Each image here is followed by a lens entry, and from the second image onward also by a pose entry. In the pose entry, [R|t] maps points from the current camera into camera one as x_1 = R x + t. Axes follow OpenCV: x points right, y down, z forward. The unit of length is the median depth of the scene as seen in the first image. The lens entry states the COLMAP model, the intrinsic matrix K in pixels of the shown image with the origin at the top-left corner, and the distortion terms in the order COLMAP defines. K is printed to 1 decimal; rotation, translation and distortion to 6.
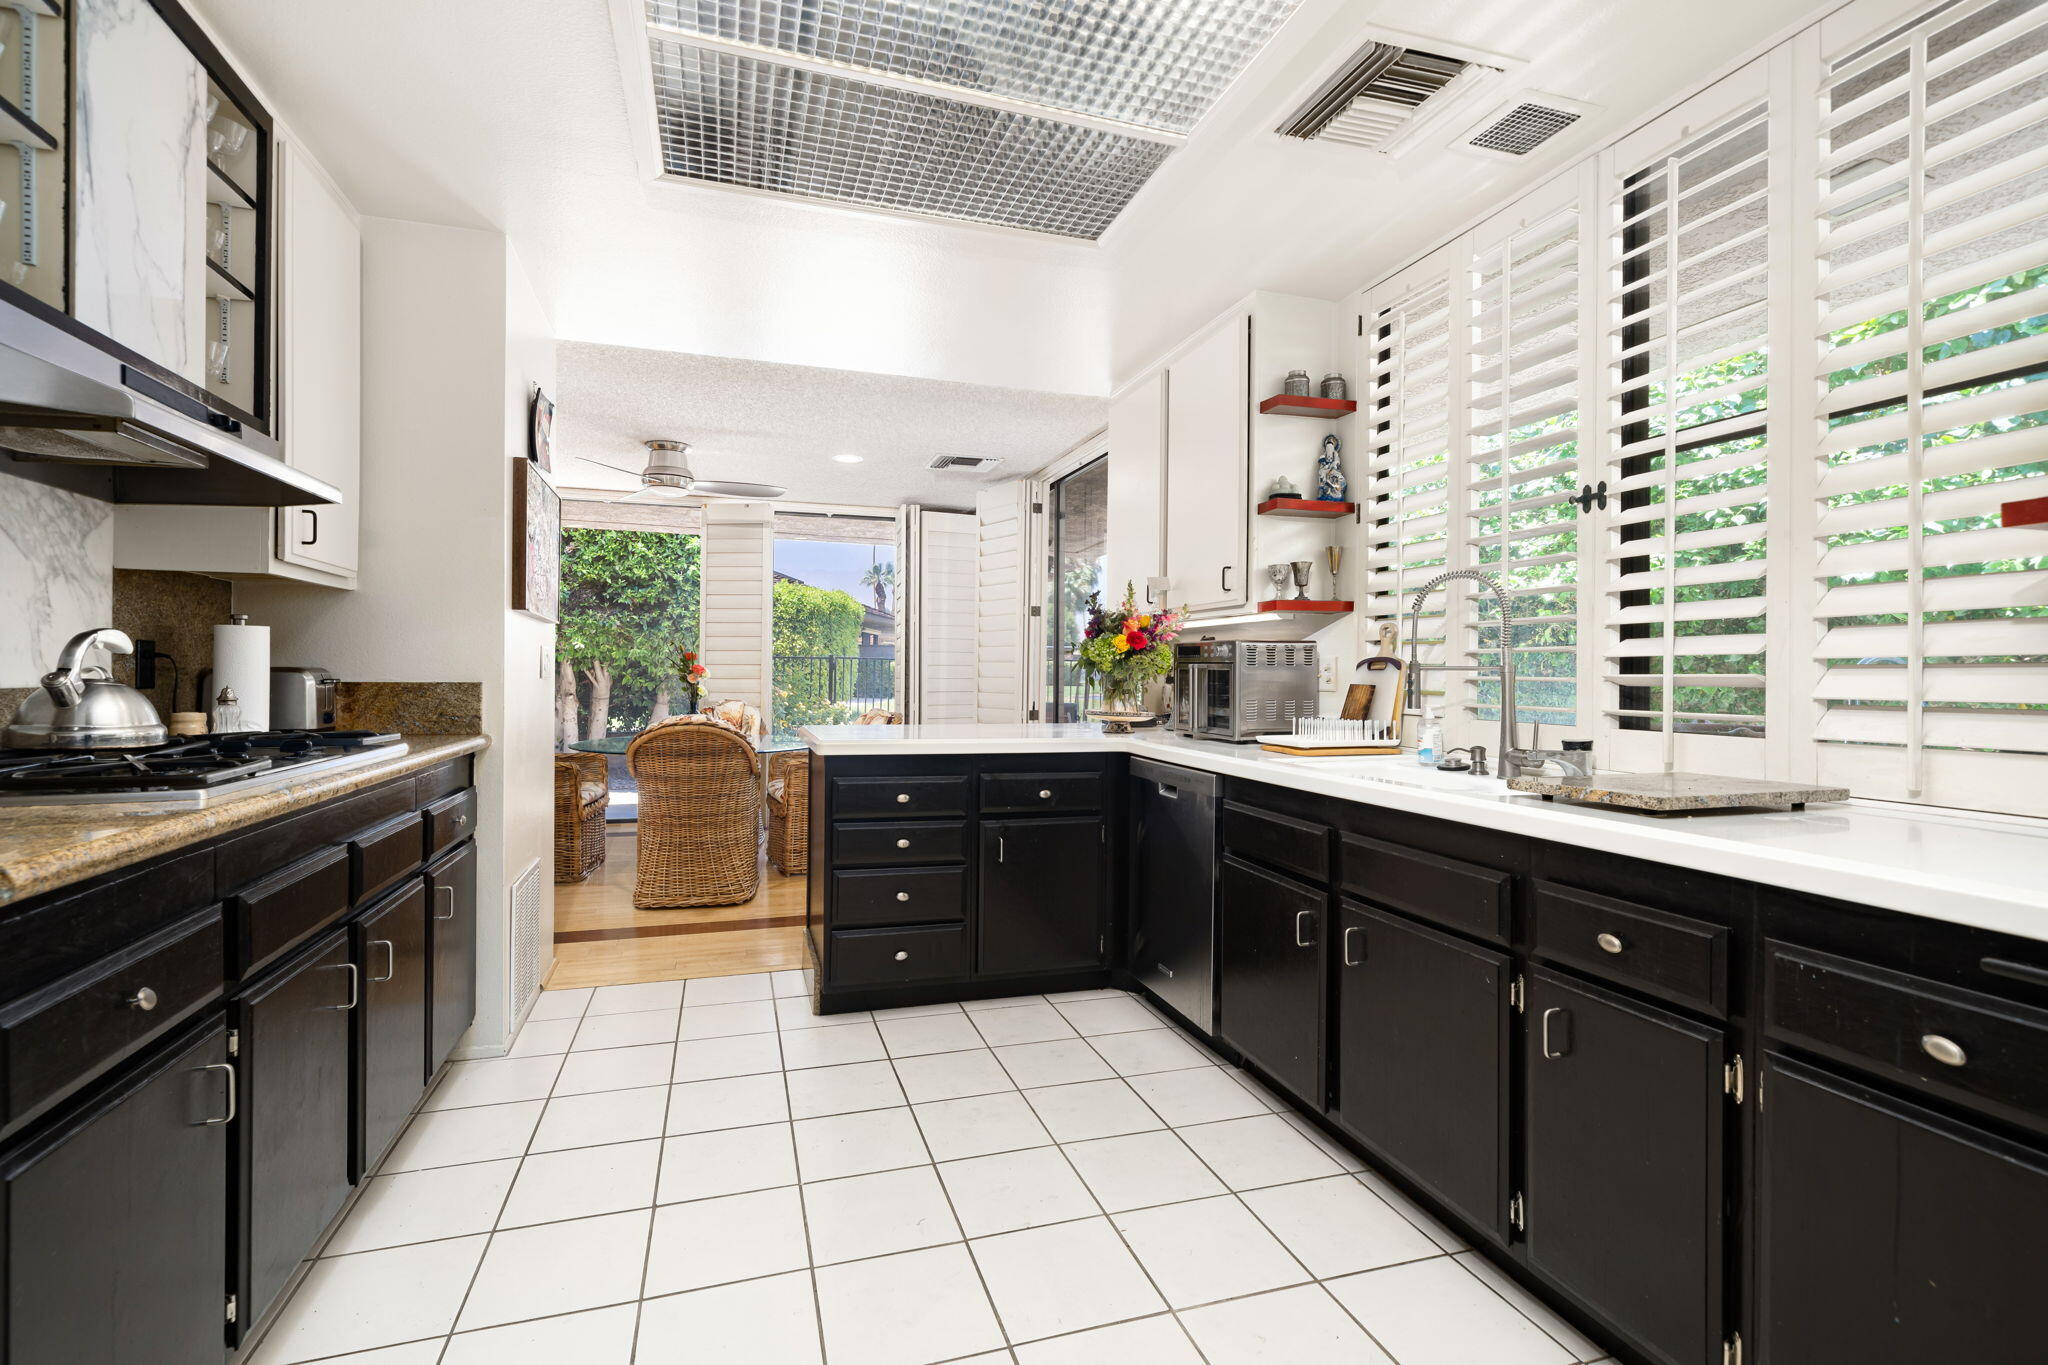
lens RADIAL K [[945.8, 0, 1010.3], [0, 945.8, 681.6], [0, 0, 1]] dist [0.002034, -0.000617]
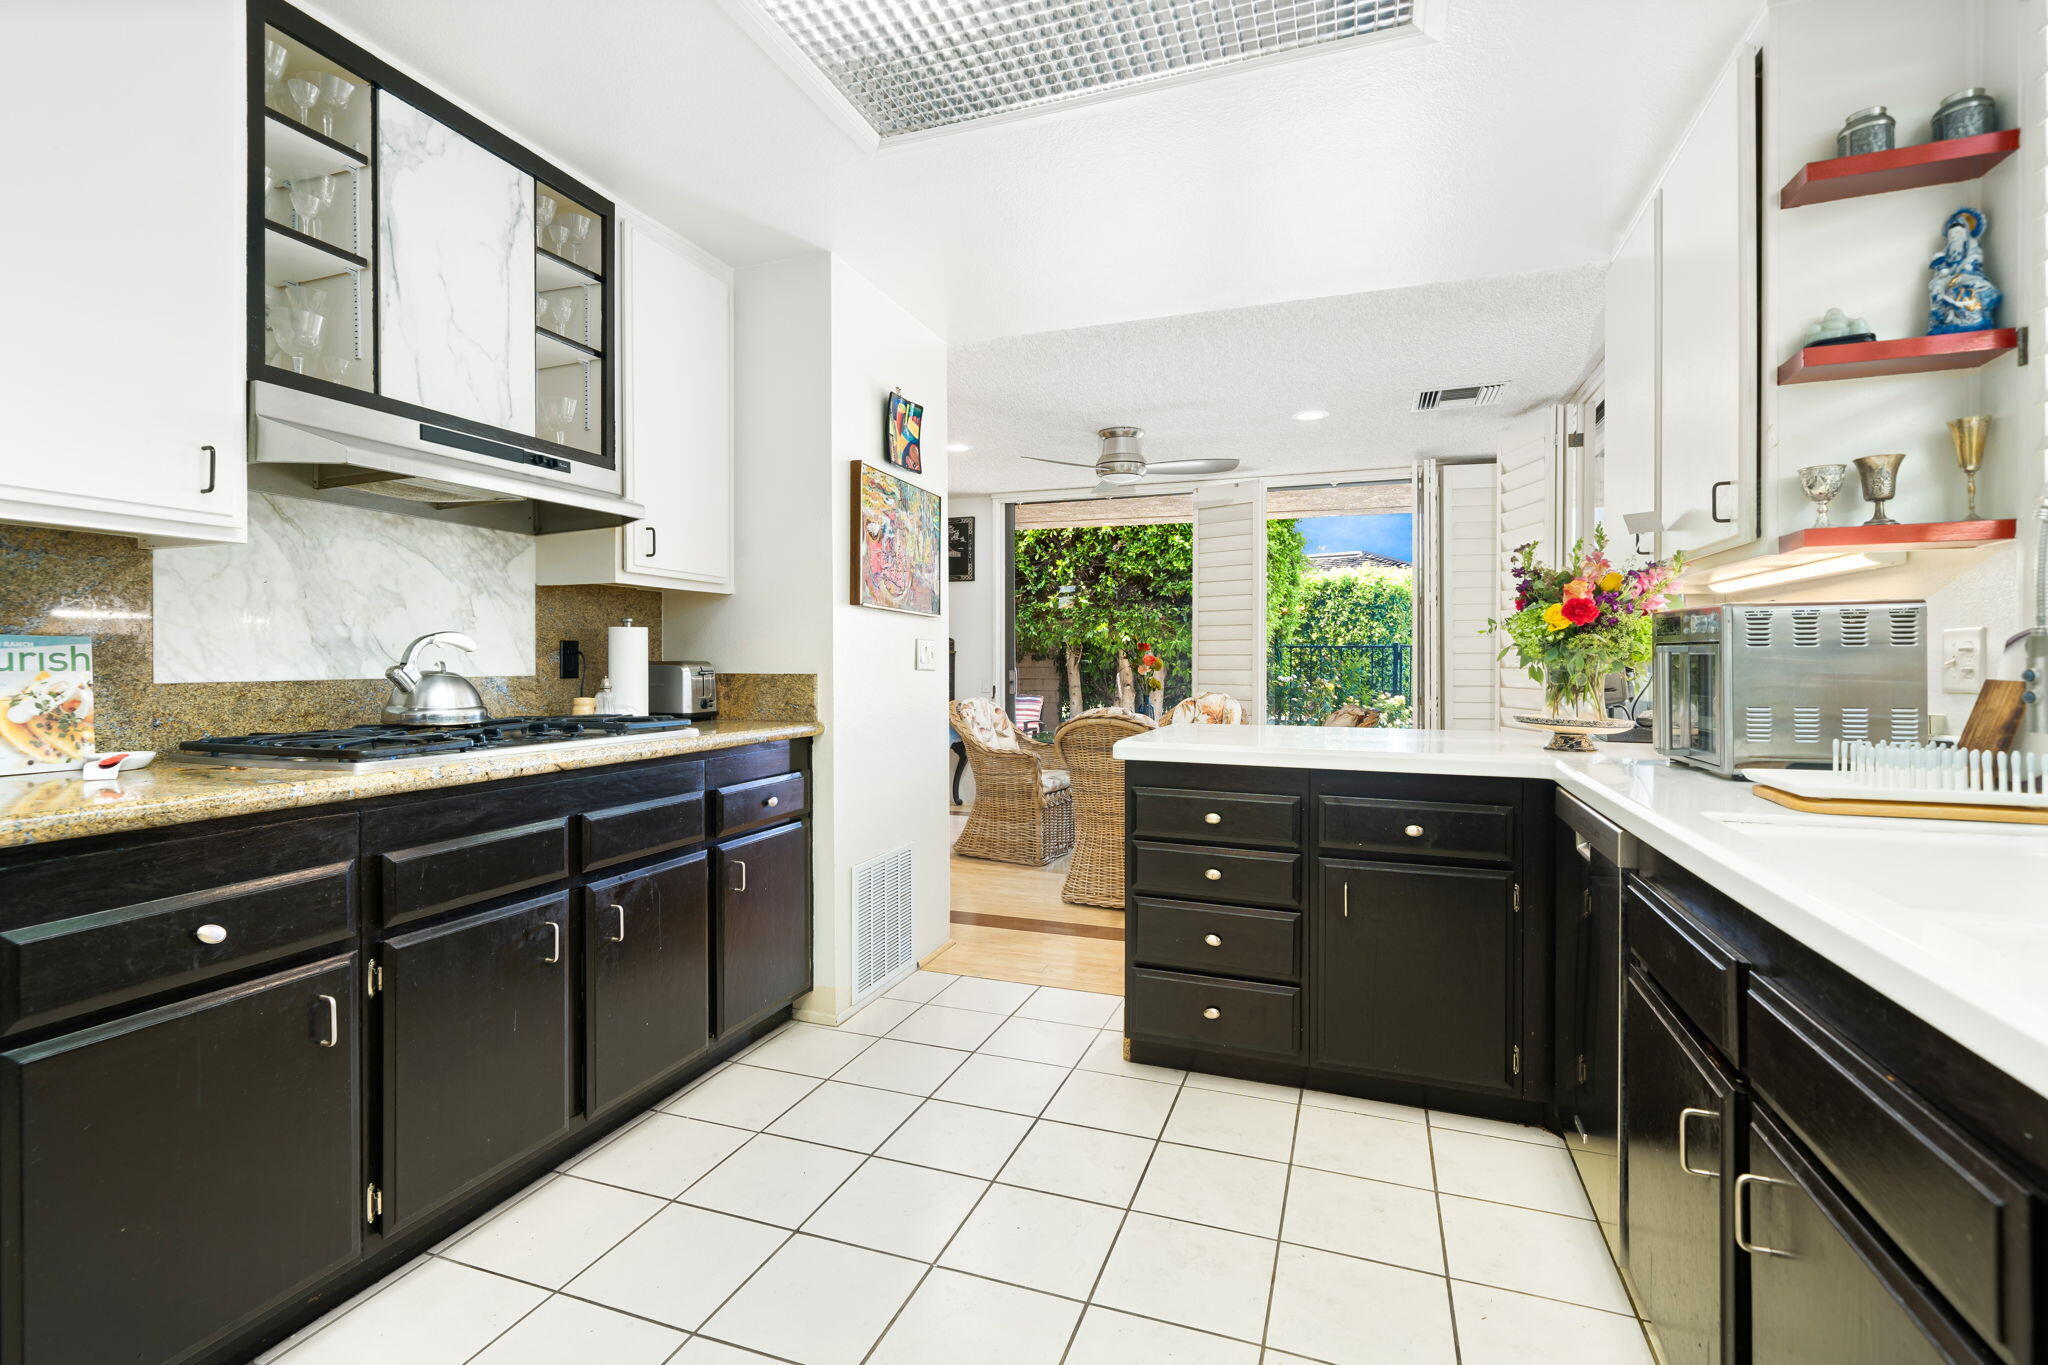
lens RADIAL K [[945.8, 0, 1018.8], [0, 945.8, 667.2], [0, 0, 1]] dist [0.002034, -0.000617]
pose [[0.788161, -0.002887, -0.615462, 0.252540], [-0.000712, 0.999984, -0.005602, -0.000784], [0.615468, 0.004853, 0.788147, 0.261136]]
